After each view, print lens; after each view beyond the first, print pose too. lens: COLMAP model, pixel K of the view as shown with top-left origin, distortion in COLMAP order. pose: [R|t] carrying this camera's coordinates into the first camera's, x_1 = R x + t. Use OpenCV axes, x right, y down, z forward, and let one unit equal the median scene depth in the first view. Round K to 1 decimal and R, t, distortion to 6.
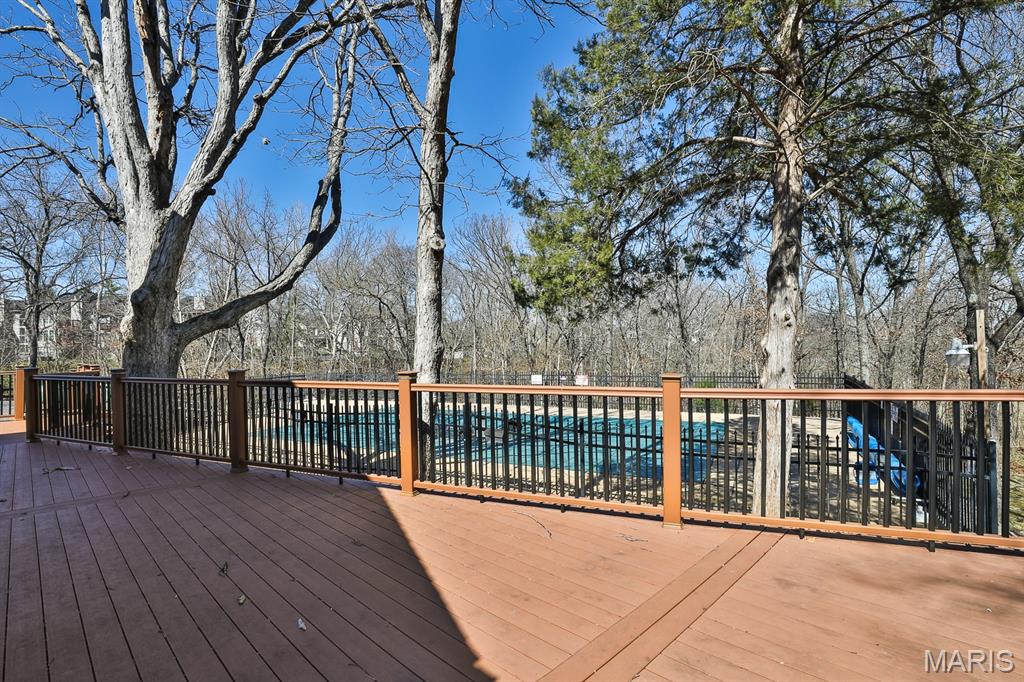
lens RADIAL K [[521.8, 0, 506.5], [0, 521.8, 344.7], [0, 0, 1]] dist [-0.030693, 0.002374]
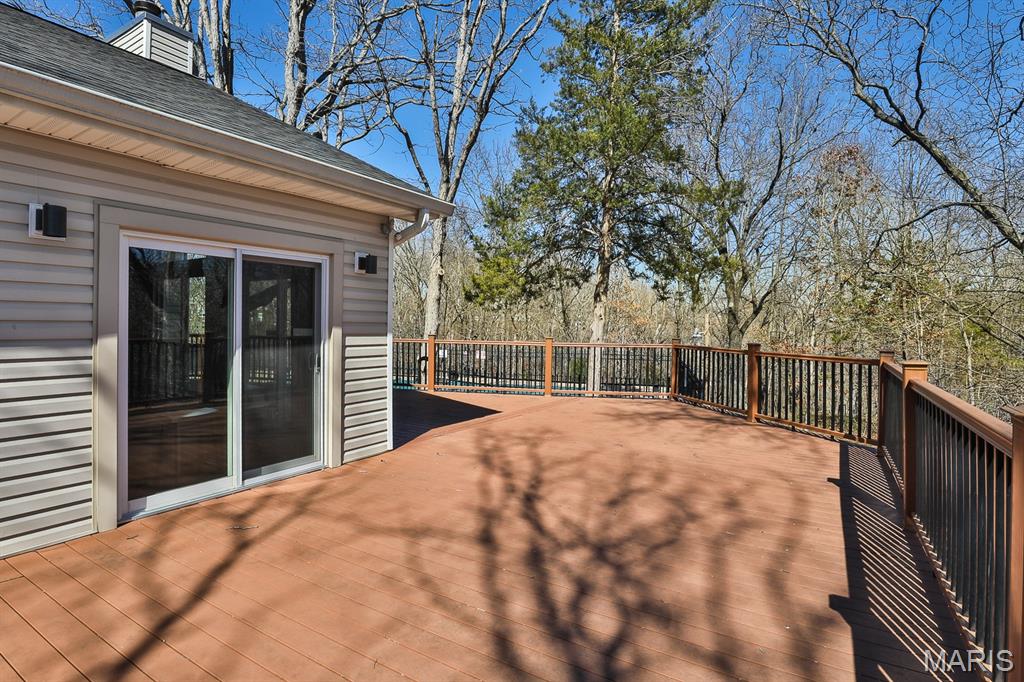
lens RADIAL K [[521.8, 0, 509.6], [0, 521.8, 344.2], [0, 0, 1]] dist [-0.030693, 0.002374]
pose [[0.971942, 0.023585, 0.234035, -0.335465], [-0.034612, 0.998470, 0.043123, -0.009725], [-0.232659, -0.050014, 0.971271, -1.018132]]
